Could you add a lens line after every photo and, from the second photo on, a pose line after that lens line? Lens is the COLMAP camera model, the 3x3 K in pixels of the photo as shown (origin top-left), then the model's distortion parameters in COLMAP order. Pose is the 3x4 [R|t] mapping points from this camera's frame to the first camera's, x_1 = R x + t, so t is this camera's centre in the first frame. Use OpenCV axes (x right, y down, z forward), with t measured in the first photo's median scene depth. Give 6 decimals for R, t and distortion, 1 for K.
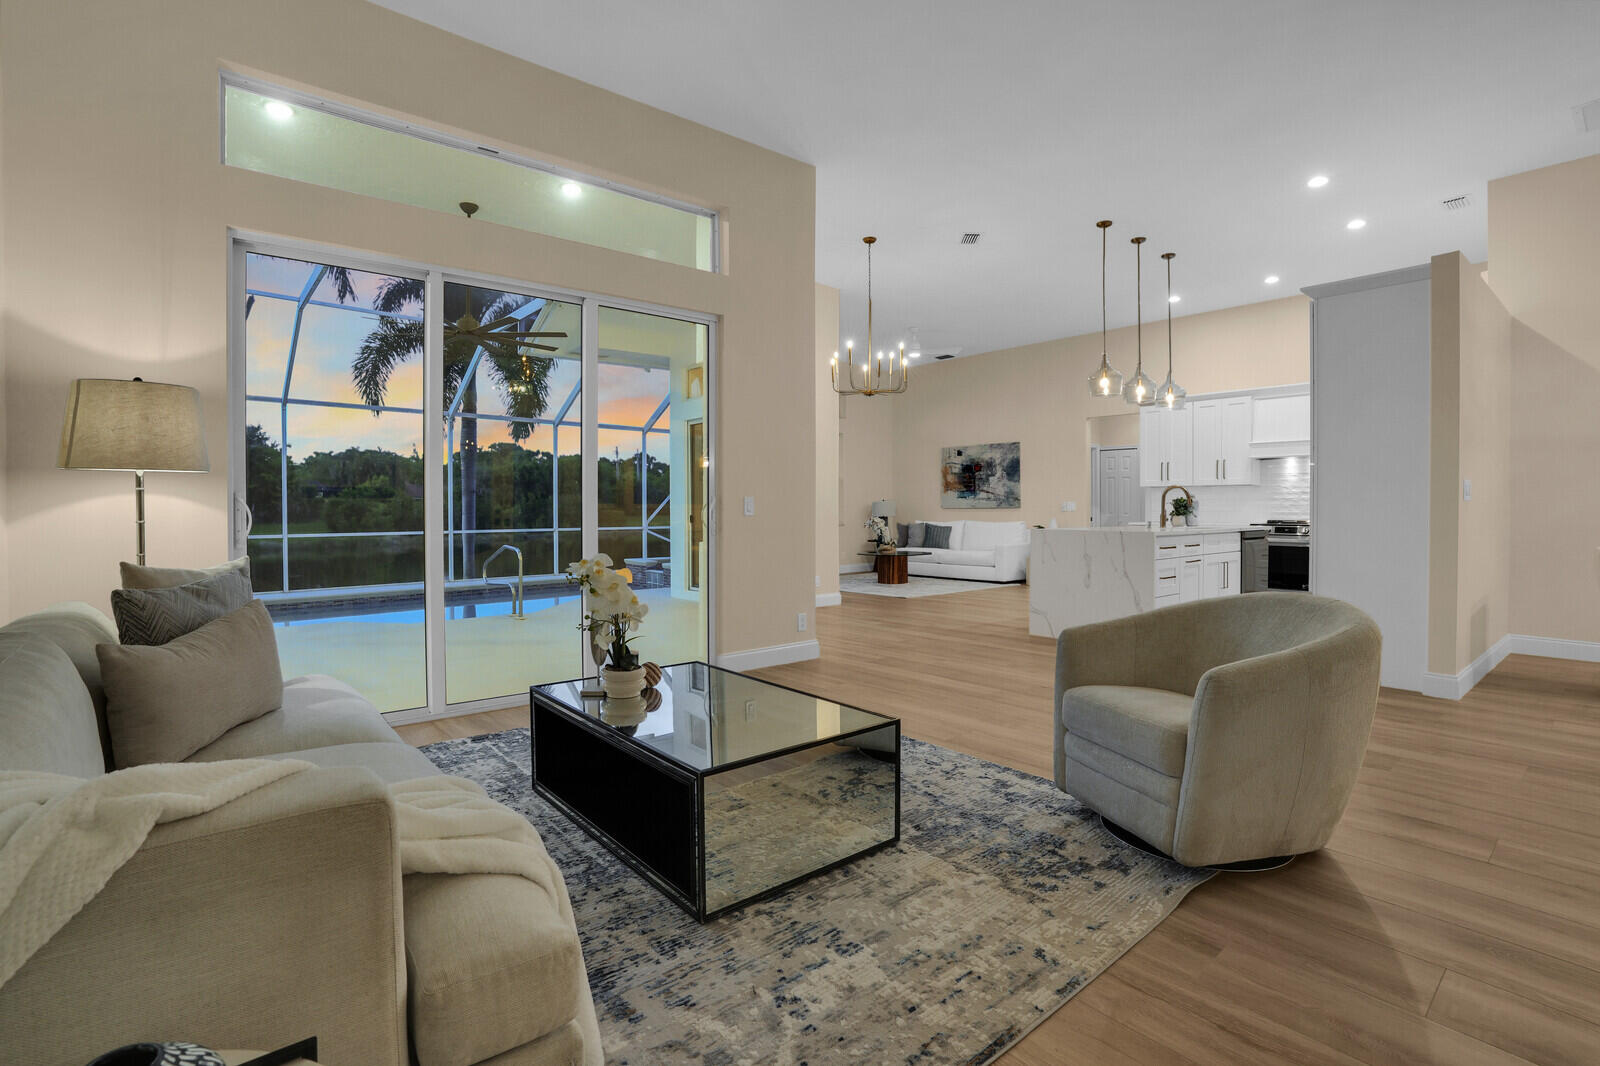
lens RADIAL K [[724.6, 0, 761.4], [0, 724.6, 510.0], [0, 0, 1]] dist [-0.027316, 0.000189]
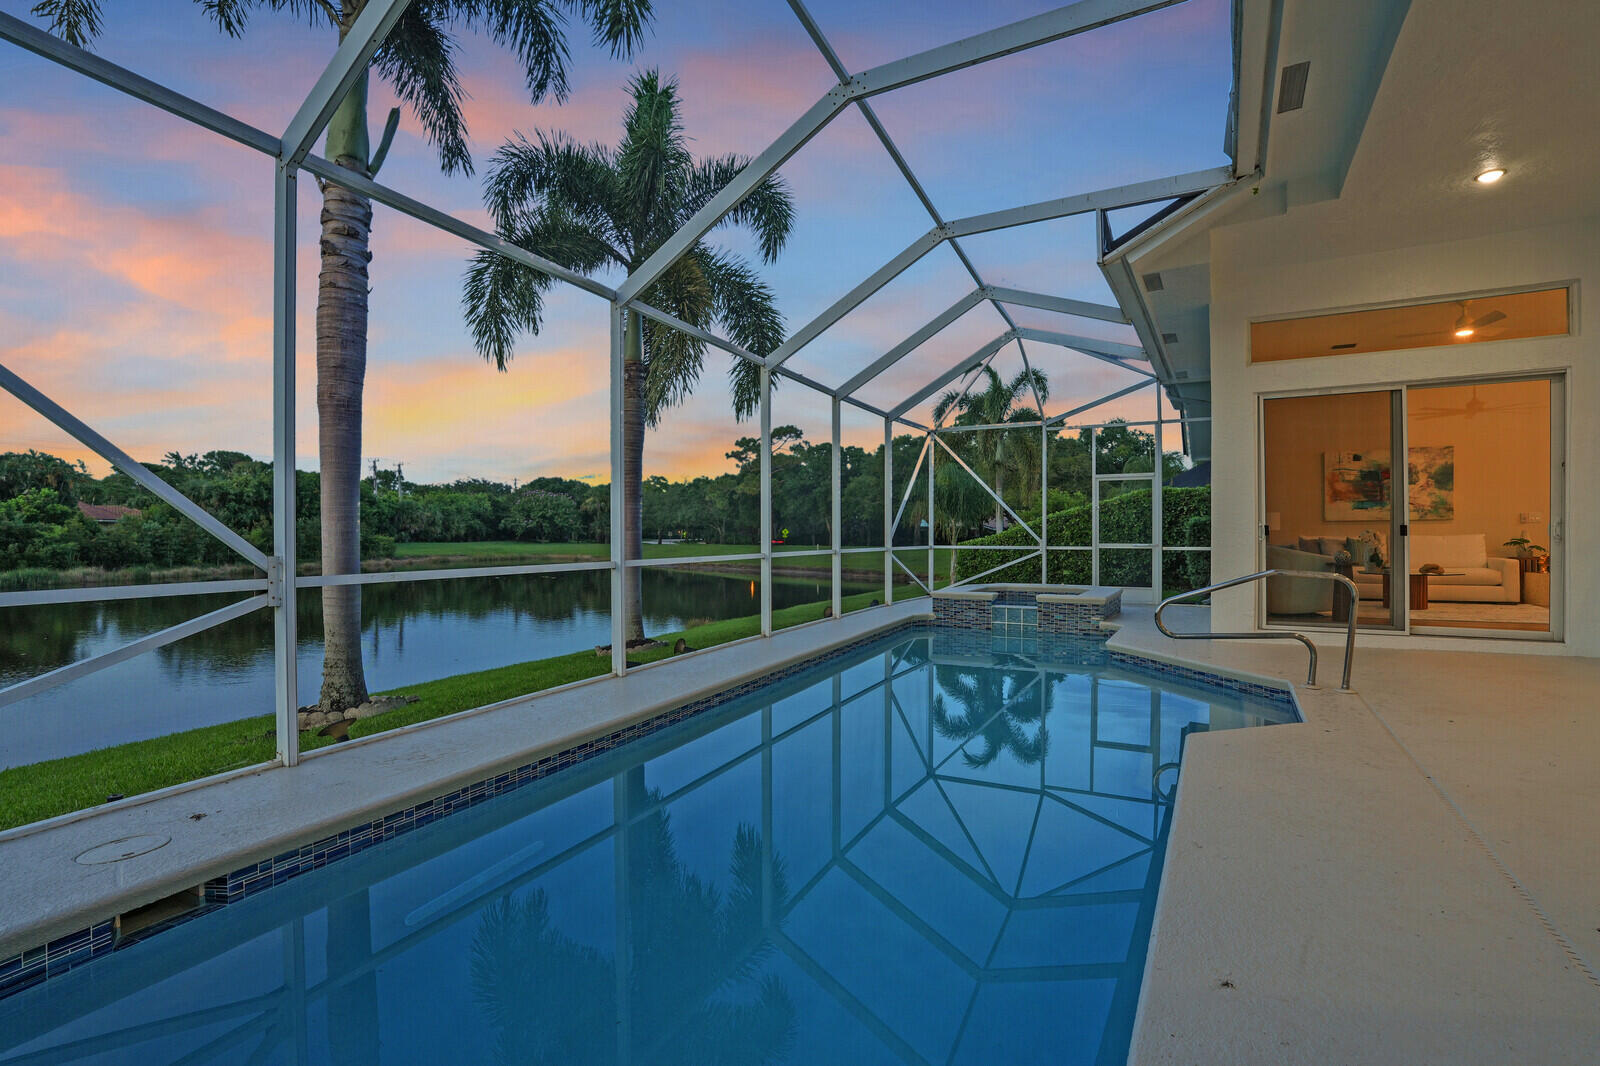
lens RADIAL K [[751.1, 0, 760.1], [0, 751.1, 531.5], [0, 0, 1]] dist [-0.050180, 0.006630]
pose [[0.937492, 0.001777, 0.348002, -0.703556], [0.000976, 0.999970, -0.007733, 0.016045], [-0.348005, 0.007589, 0.937462, 0.439706]]
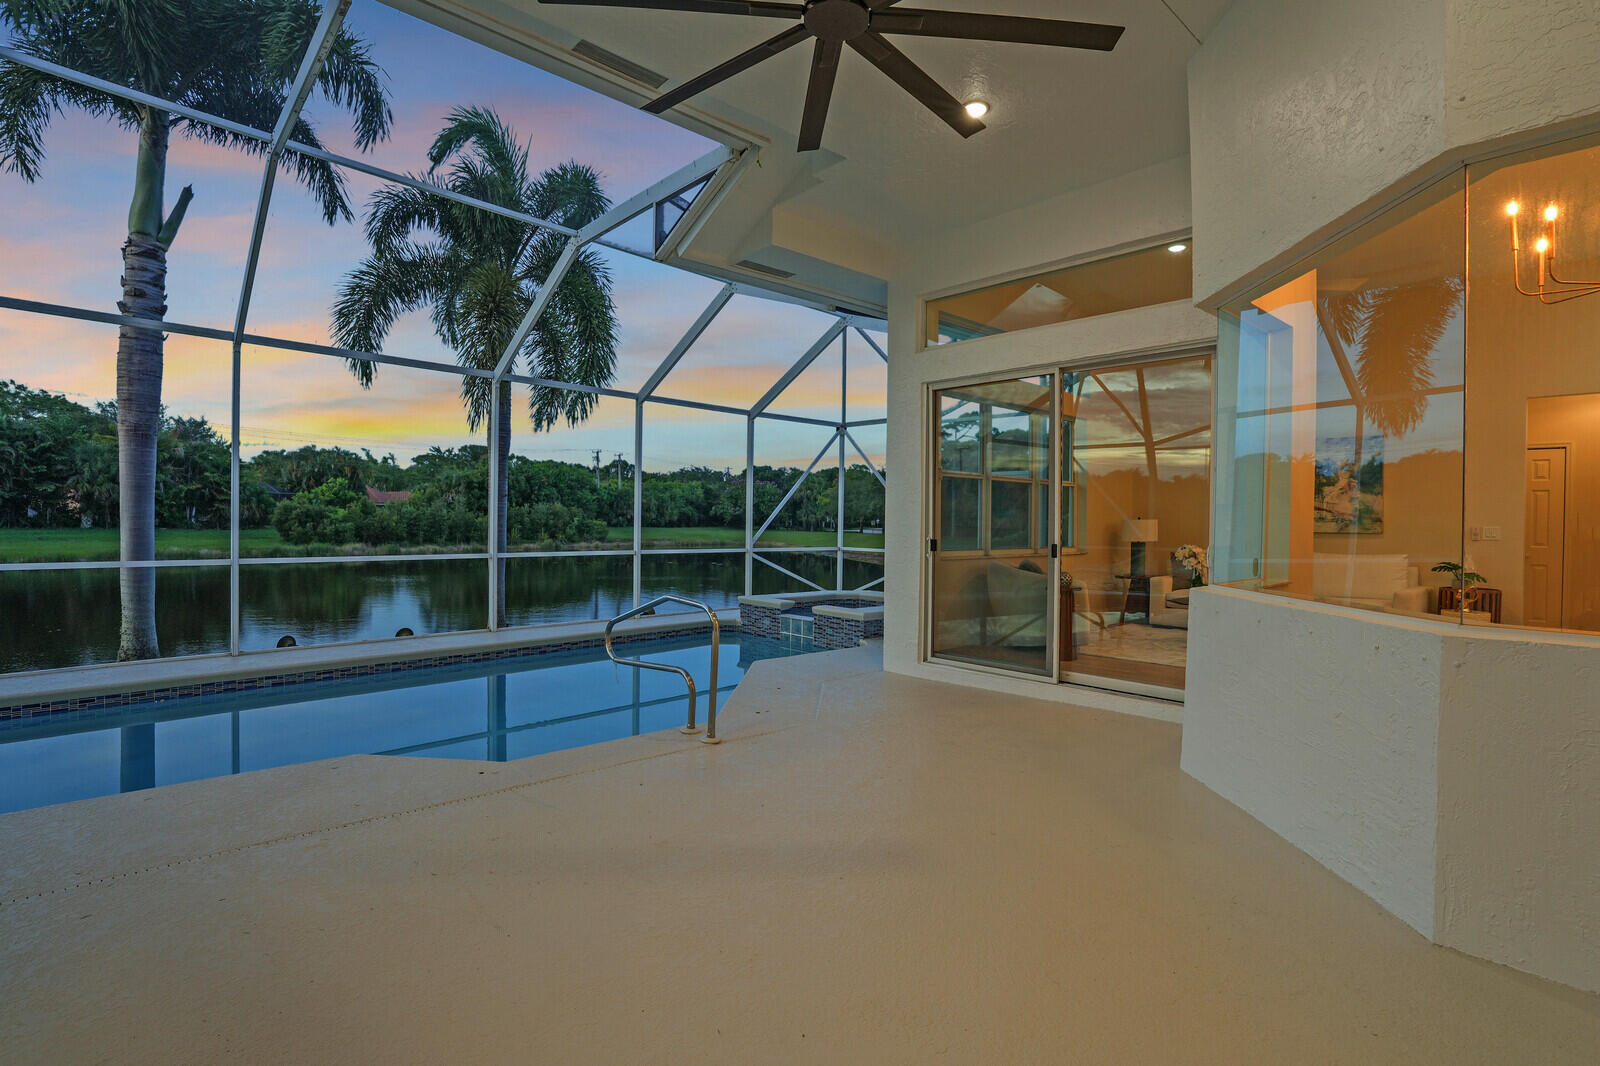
lens RADIAL K [[751.1, 0, 790.1], [0, 751.1, 526.7], [0, 0, 1]] dist [-0.050180, 0.006630]
pose [[0.997616, 0.015365, 0.067281, -0.227707], [-0.015752, 0.999862, 0.005223, -0.003698], [-0.067192, -0.006270, 0.997720, 0.335037]]
